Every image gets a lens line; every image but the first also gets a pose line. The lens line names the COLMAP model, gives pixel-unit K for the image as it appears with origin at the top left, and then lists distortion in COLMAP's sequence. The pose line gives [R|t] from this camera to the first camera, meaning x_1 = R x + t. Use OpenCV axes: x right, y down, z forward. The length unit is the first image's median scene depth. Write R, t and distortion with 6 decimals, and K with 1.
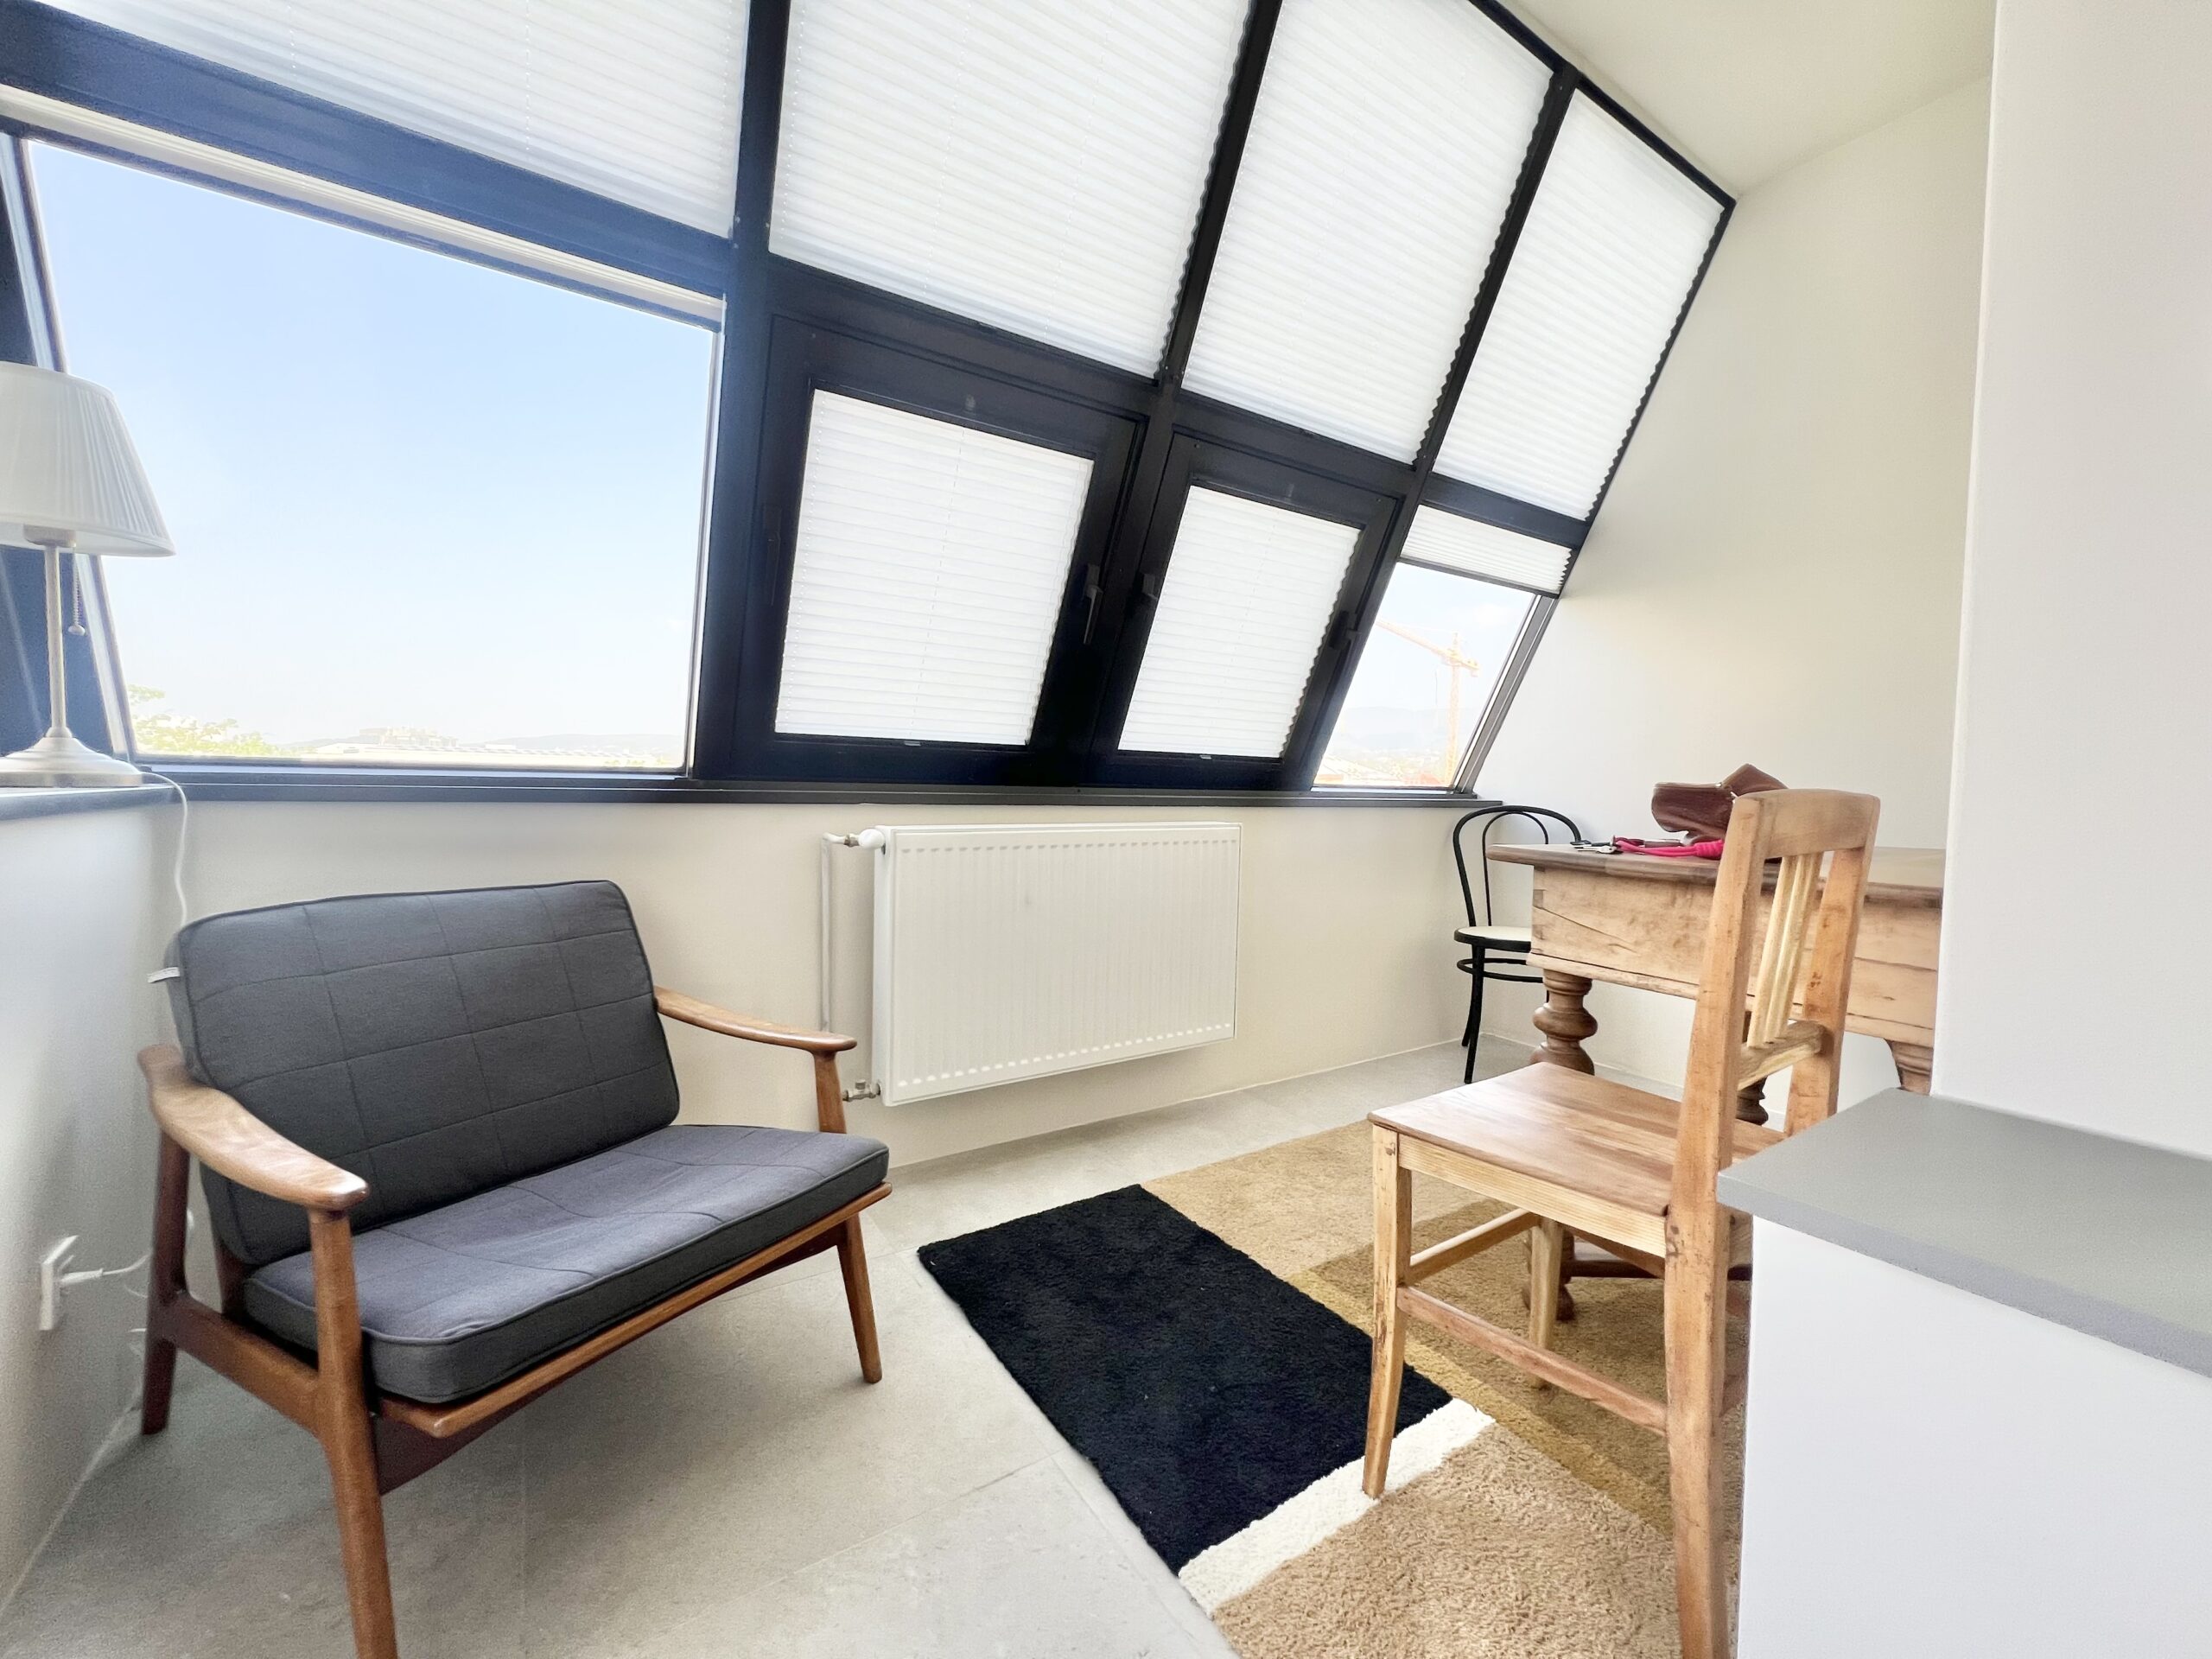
lens RADIAL K [[885.7, 0, 1098.1], [0, 885.7, 823.7], [0, 0, 1]] dist [-0.000952, -0.000065]
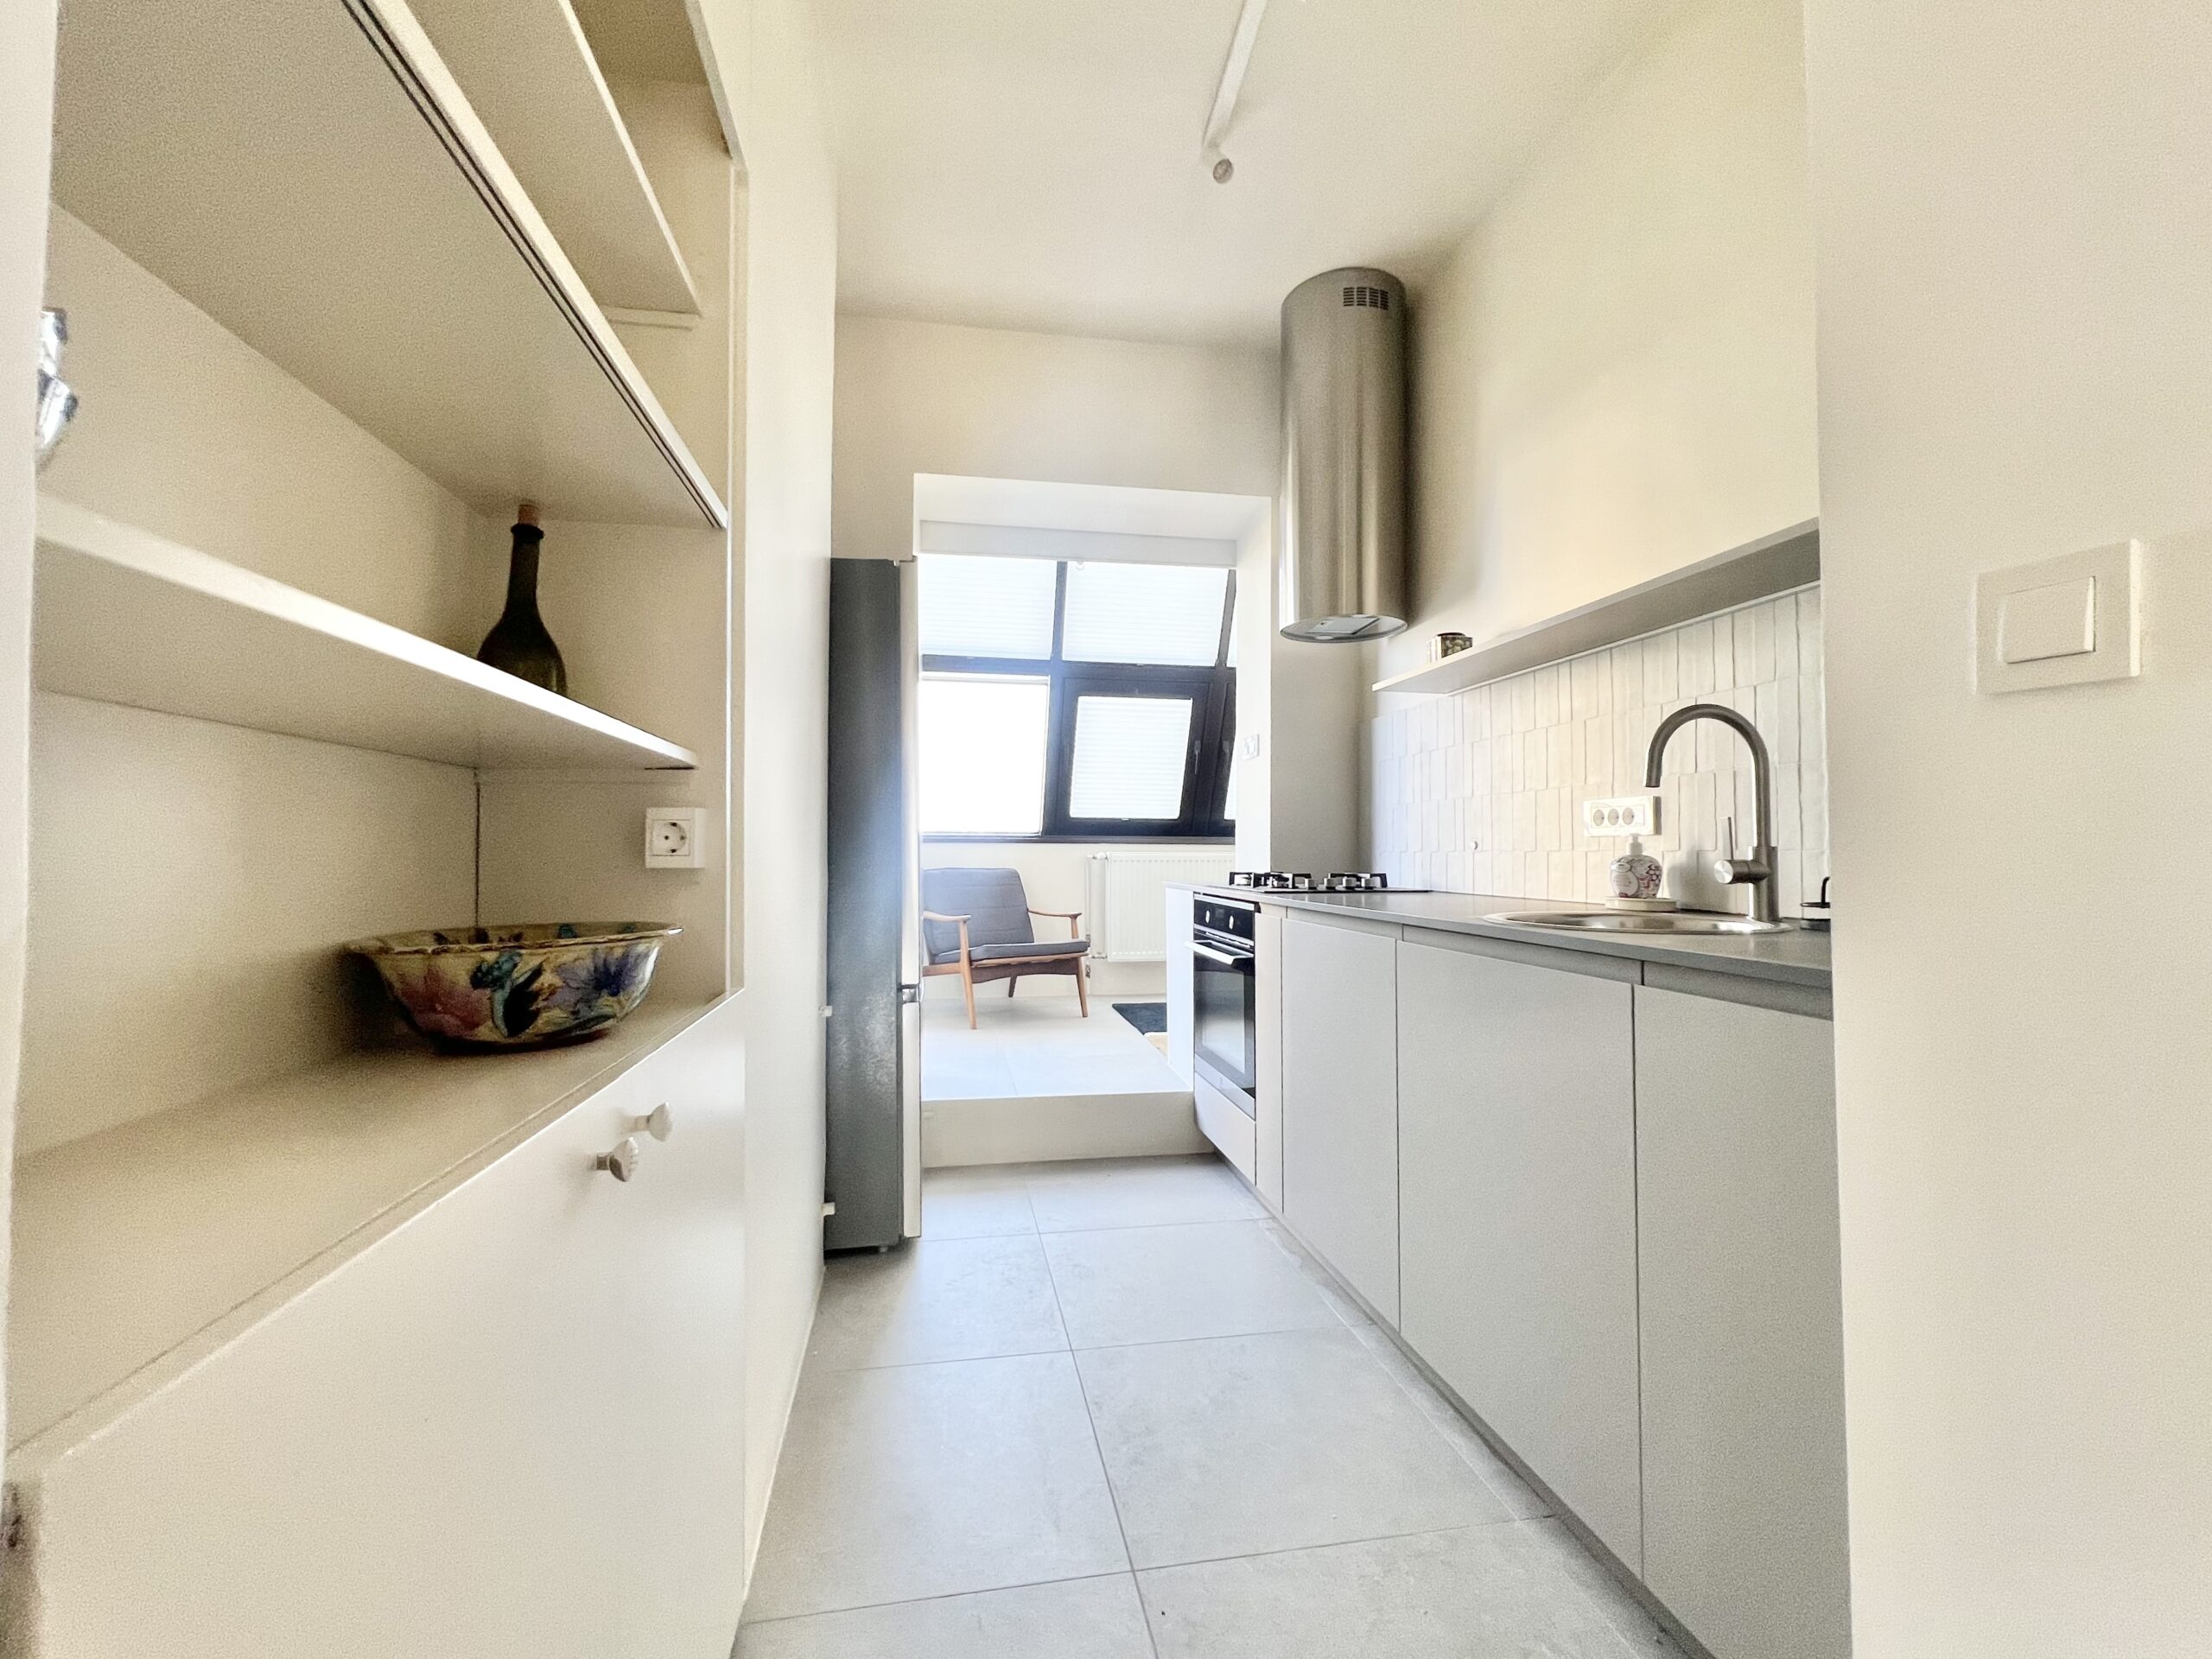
lens RADIAL K [[885.7, 0, 1098.1], [0, 885.7, 823.7], [0, 0, 1]] dist [-0.000952, -0.000065]
pose [[0.924333, -0.027936, -0.380562, 0.790286], [-0.001182, 0.997102, -0.076065, 0.129198], [0.381584, 0.070760, 0.921622, -1.536266]]
